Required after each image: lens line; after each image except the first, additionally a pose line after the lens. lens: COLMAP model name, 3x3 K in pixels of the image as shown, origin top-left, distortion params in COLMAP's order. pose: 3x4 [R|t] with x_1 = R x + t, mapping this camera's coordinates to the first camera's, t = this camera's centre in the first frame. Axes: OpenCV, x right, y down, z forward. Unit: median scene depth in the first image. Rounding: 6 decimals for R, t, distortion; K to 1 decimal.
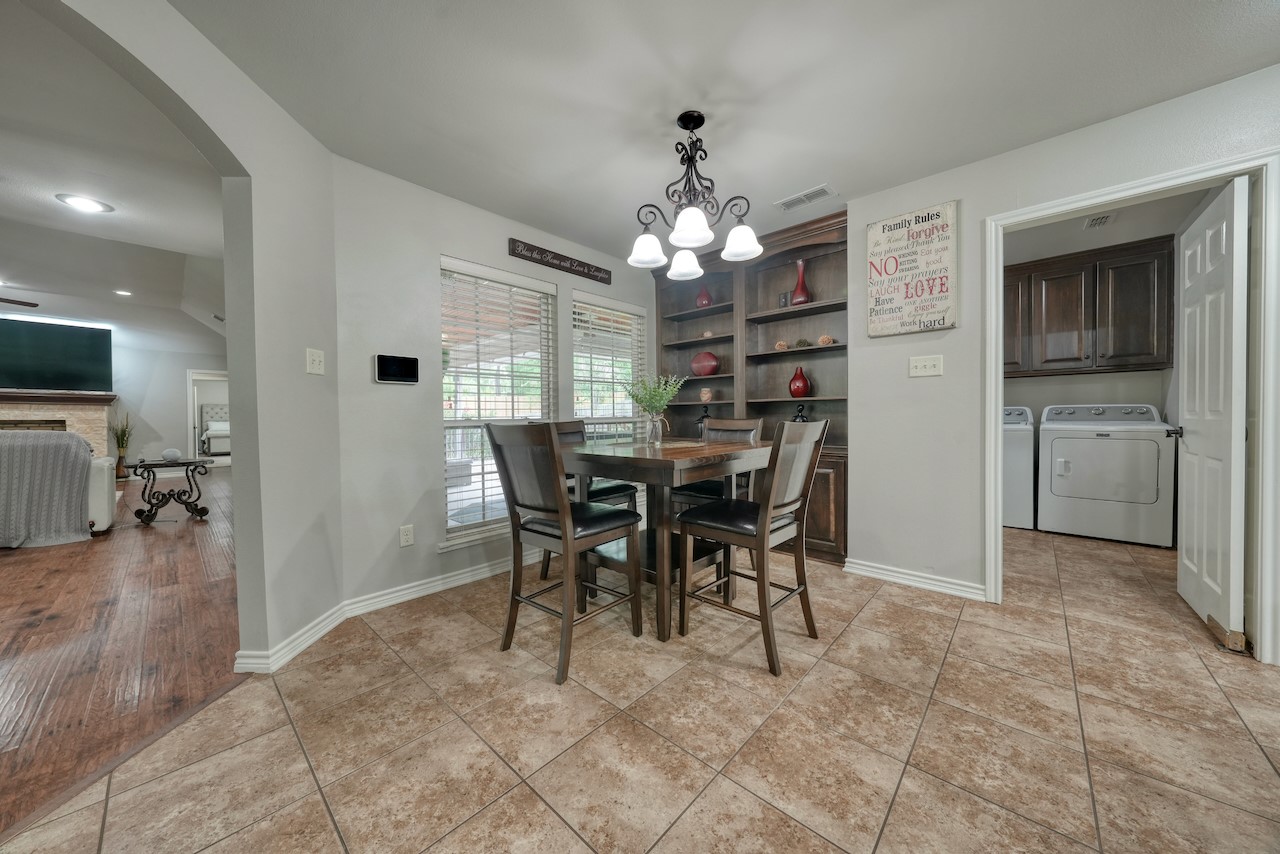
lens RADIAL K [[431.2, 0, 639.2], [0, 431.2, 425.6], [0, 0, 1]] dist [-0.003999, 0.000436]
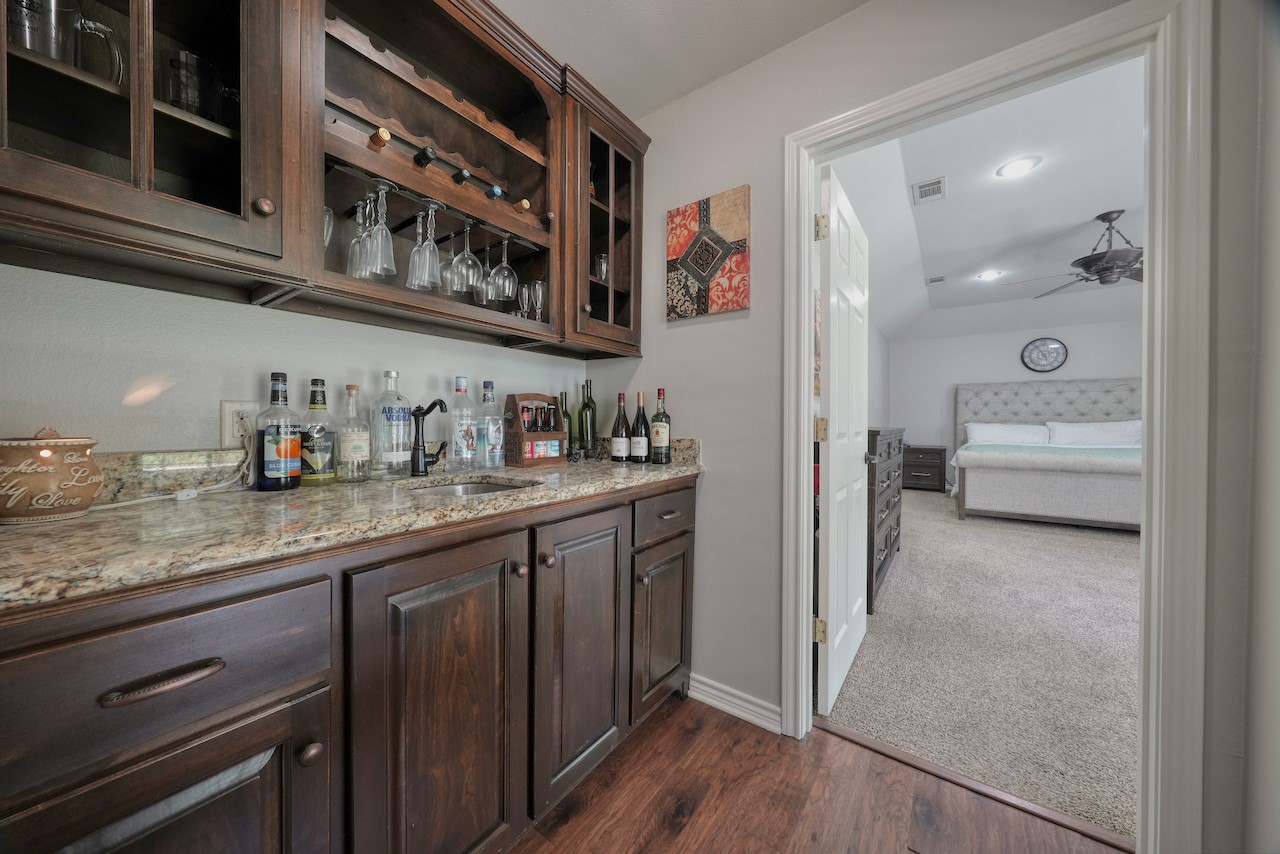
lens RADIAL K [[431.2, 0, 643.8], [0, 431.2, 423.2], [0, 0, 1]] dist [-0.003999, 0.000436]
pose [[0.113375, 0.015455, -0.993432, -3.620856], [-0.018359, 0.999741, 0.013458, -0.052642], [0.993383, 0.016713, 0.113629, 3.727392]]
